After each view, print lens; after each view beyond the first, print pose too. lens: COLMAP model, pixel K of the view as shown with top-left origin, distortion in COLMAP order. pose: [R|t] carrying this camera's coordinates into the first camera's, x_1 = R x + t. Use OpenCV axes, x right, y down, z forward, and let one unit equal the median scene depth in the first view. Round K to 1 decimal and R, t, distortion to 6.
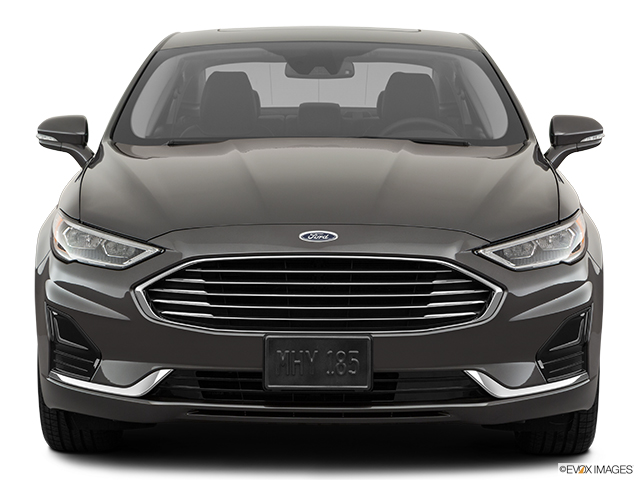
lens RADIAL K [[1687.8, 0, 320.0], [0, 1687.8, 240.0], [0, 0, 1]] dist [0.826050, 0.032804]
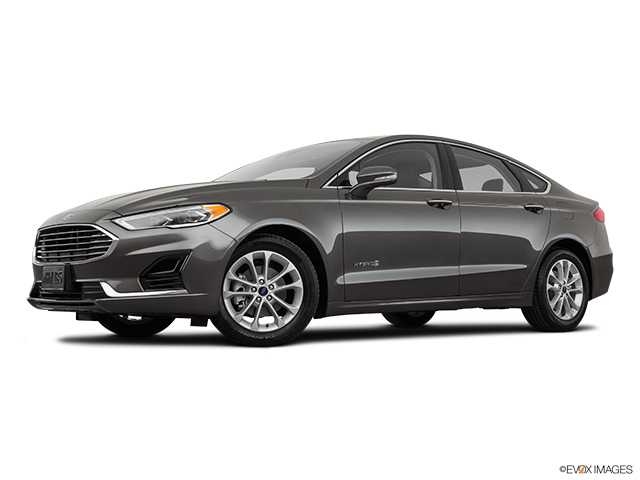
lens RADIAL K [[851.1, 0, 320.0], [0, 851.1, 240.0], [0, 0, 1]] dist [0.112181, -0.008310]
pose [[0.662732, -0.043193, -0.747610, 0.962109], [-0.056771, 0.992564, -0.107671, 0.119130], [0.746702, 0.113799, 0.655352, 0.553141]]
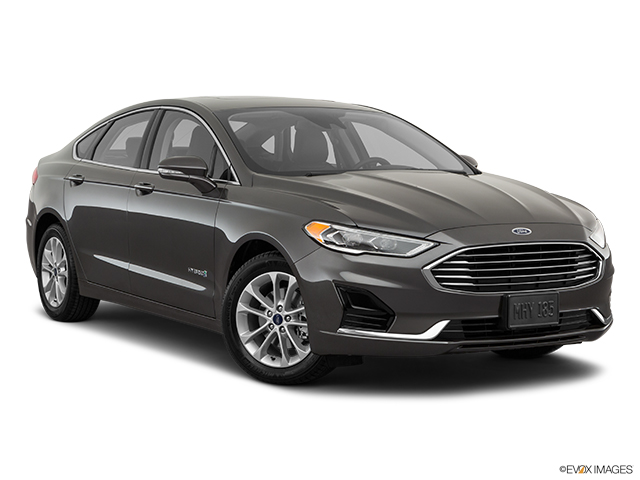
lens RADIAL K [[1293.7, 0, 320.0], [0, 1293.7, 240.0], [0, 0, 1]] dist [0.008373, 0.157032]
pose [[0.846927, -0.033584, 0.530647, -0.806545], [0.039751, 0.999210, -0.000205, -0.001118], [-0.530220, 0.021267, 0.847593, 0.069560]]
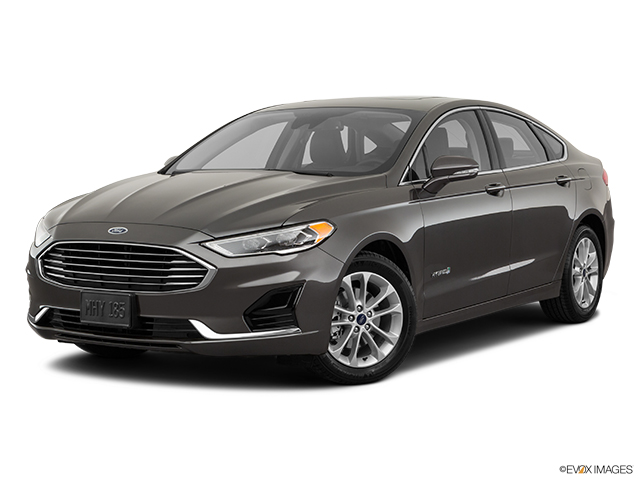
lens RADIAL K [[1293.7, 0, 320.0], [0, 1293.7, 240.0], [0, 0, 1]] dist [0.008373, 0.157032]
pose [[0.859689, 0.032977, -0.509752, 0.785758], [-0.039425, 0.999221, -0.001848, 0.001575], [0.509294, 0.021685, 0.860320, 0.045259]]
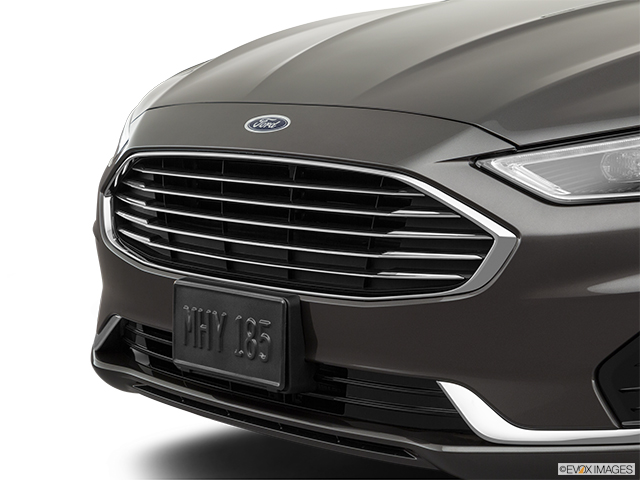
lens RADIAL K [[1600.6, 0, 320.0], [0, 1600.6, 240.0], [0, 0, 1]] dist [0.003719, -0.126275]
pose [[0.679805, 0.078546, -0.729175, 0.424322], [-0.056076, 0.996905, 0.055107, 0.006482], [0.731246, 0.003427, 0.682105, 0.628543]]
